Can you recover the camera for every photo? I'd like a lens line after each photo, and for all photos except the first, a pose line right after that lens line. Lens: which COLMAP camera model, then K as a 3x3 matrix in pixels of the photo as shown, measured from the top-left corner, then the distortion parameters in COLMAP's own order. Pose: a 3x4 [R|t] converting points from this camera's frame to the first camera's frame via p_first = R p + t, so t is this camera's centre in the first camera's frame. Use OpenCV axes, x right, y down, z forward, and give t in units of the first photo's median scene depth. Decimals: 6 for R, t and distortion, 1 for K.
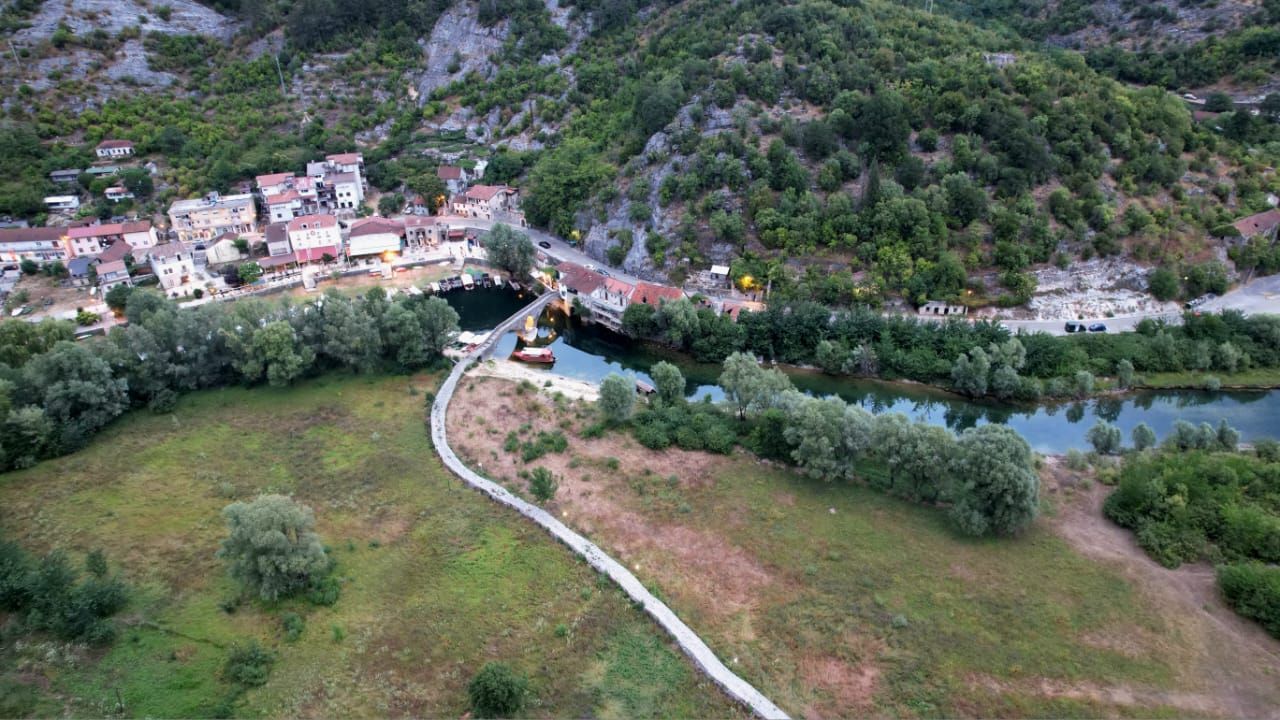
lens RADIAL K [[818.1, 0, 642.3], [0, 818.1, 371.7], [0, 0, 1]] dist [-0.081264, 0.076334]
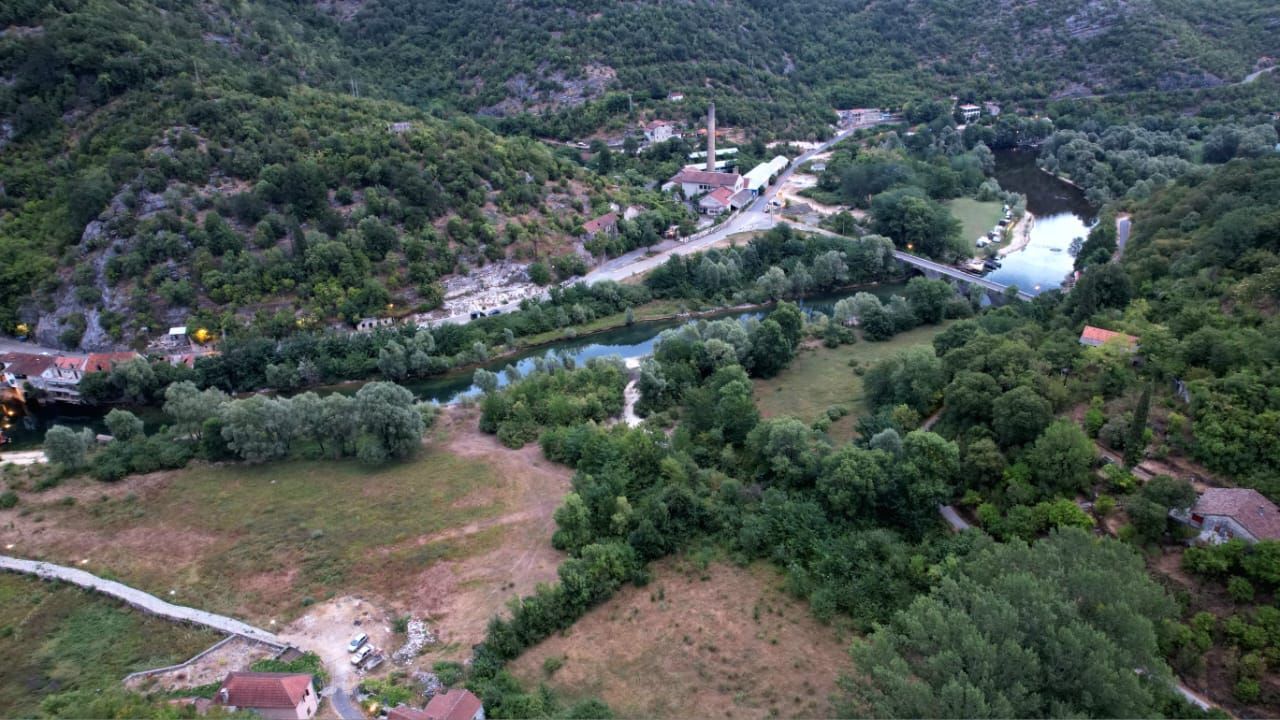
lens RADIAL K [[818.1, 0, 642.3], [0, 818.1, 371.7], [0, 0, 1]] dist [-0.081264, 0.076334]
pose [[0.862282, -0.213122, 0.459400, 0.124620], [0.257818, 0.965523, -0.035999, 0.130513], [-0.435889, 0.149483, 0.887500, -0.241285]]
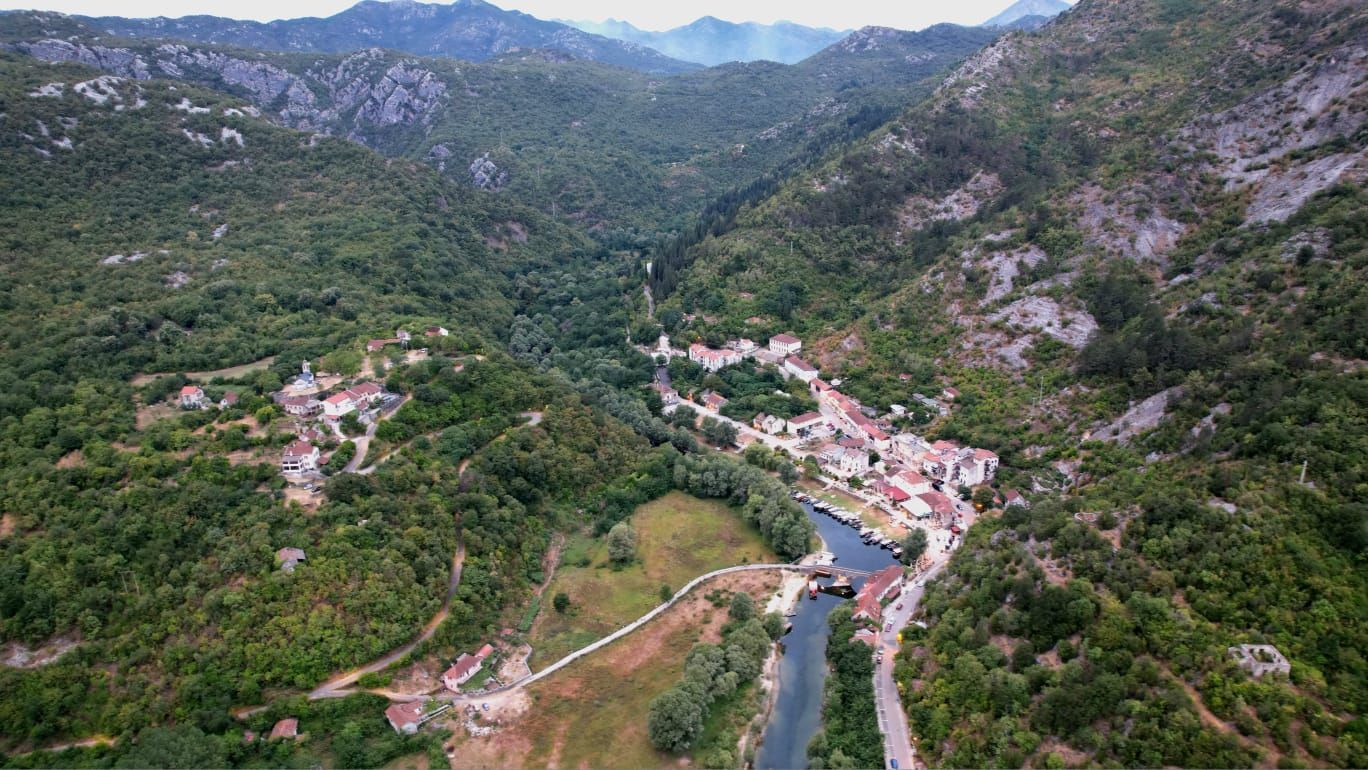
lens RADIAL K [[874.4, 0, 686.5], [0, 874.4, 397.5], [0, 0, 1]] dist [-0.081264, 0.076334]
pose [[0.082480, 0.335027, -0.938591, 1.258959], [-0.477230, 0.840075, 0.257925, -0.619036], [0.874899, 0.426650, 0.229174, 0.170419]]
